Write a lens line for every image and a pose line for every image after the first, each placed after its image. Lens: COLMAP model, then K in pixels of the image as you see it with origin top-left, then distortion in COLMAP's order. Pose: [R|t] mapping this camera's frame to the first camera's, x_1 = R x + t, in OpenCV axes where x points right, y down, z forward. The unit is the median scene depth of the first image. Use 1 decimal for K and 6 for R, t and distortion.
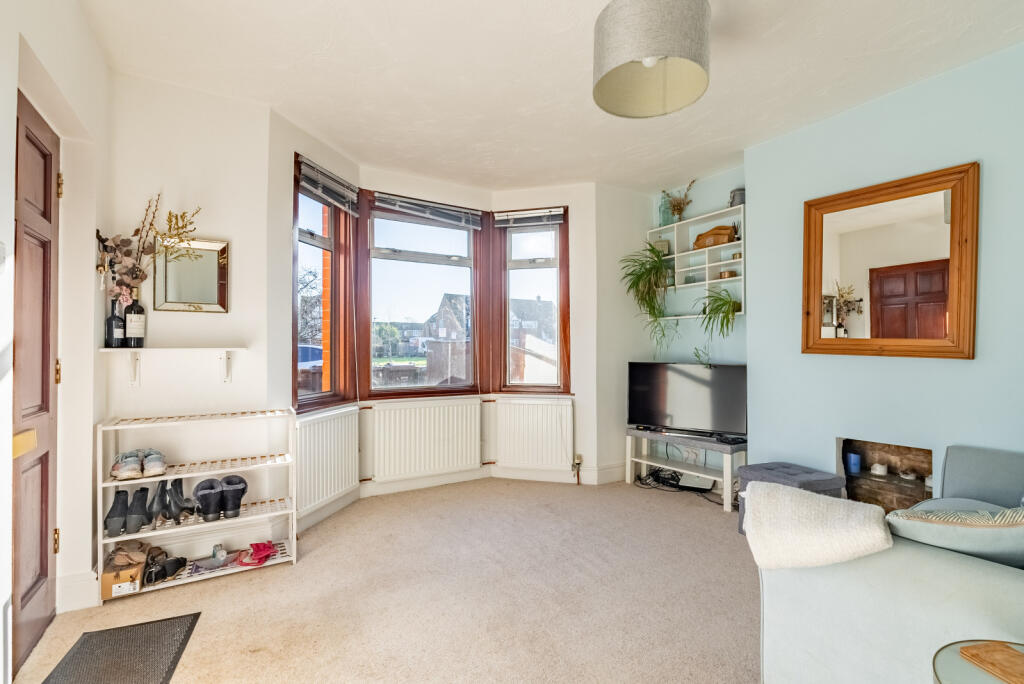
lens RADIAL K [[470.2, 0, 518.4], [0, 470.2, 342.8], [0, 0, 1]] dist [-0.014245, 0.005891]
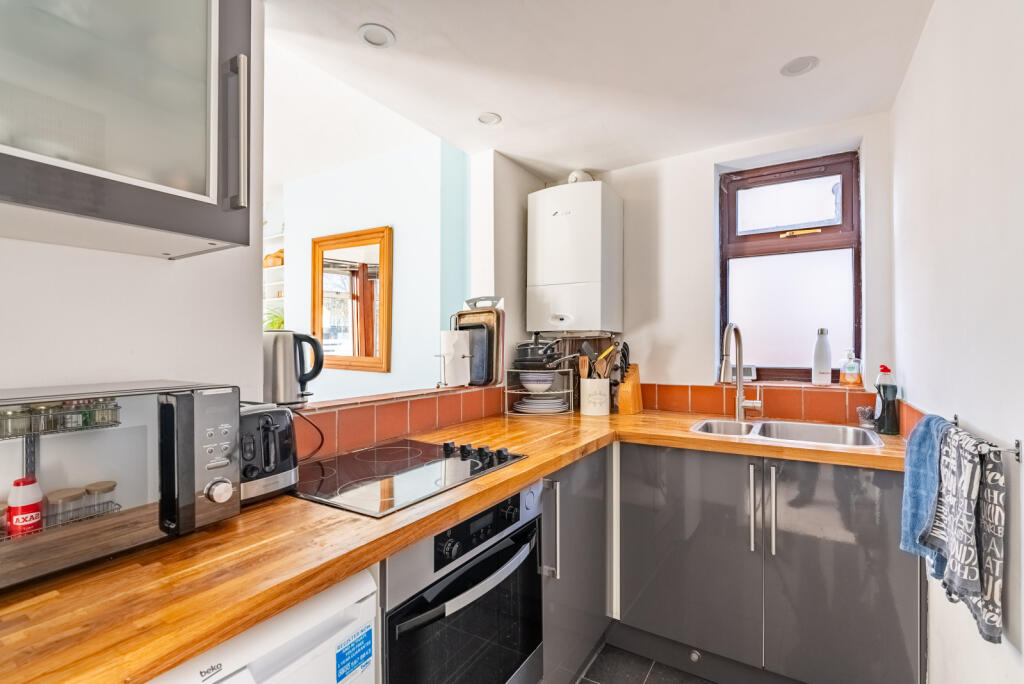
lens RADIAL K [[470.2, 0, 518.4], [0, 470.2, 342.8], [0, 0, 1]] dist [-0.014245, 0.005891]
pose [[0.895794, 0.000533, 0.444470, 0.417020], [-0.002409, 0.999990, 0.003657, -0.033111], [-0.444464, -0.004346, 0.895786, -0.224136]]
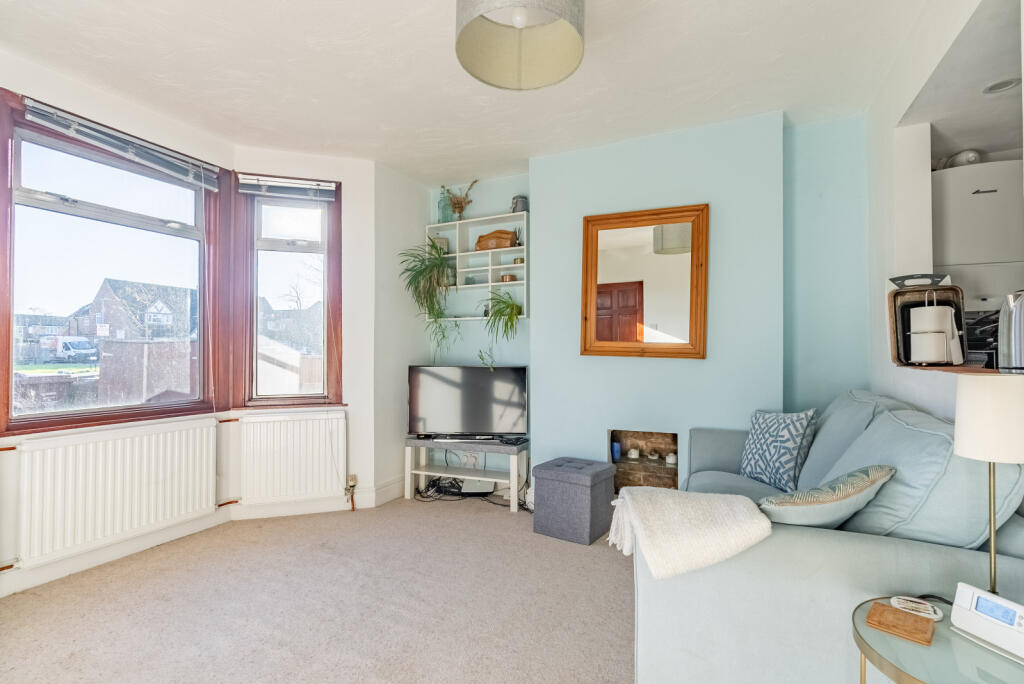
lens RADIAL K [[470.2, 0, 518.4], [0, 470.2, 342.8], [0, 0, 1]] dist [-0.014245, 0.005891]
pose [[0.838925, 0.009256, 0.544169, -0.084891], [-0.006096, 0.999952, -0.007612, 0.002294], [-0.544213, 0.003069, 0.838941, 0.121490]]
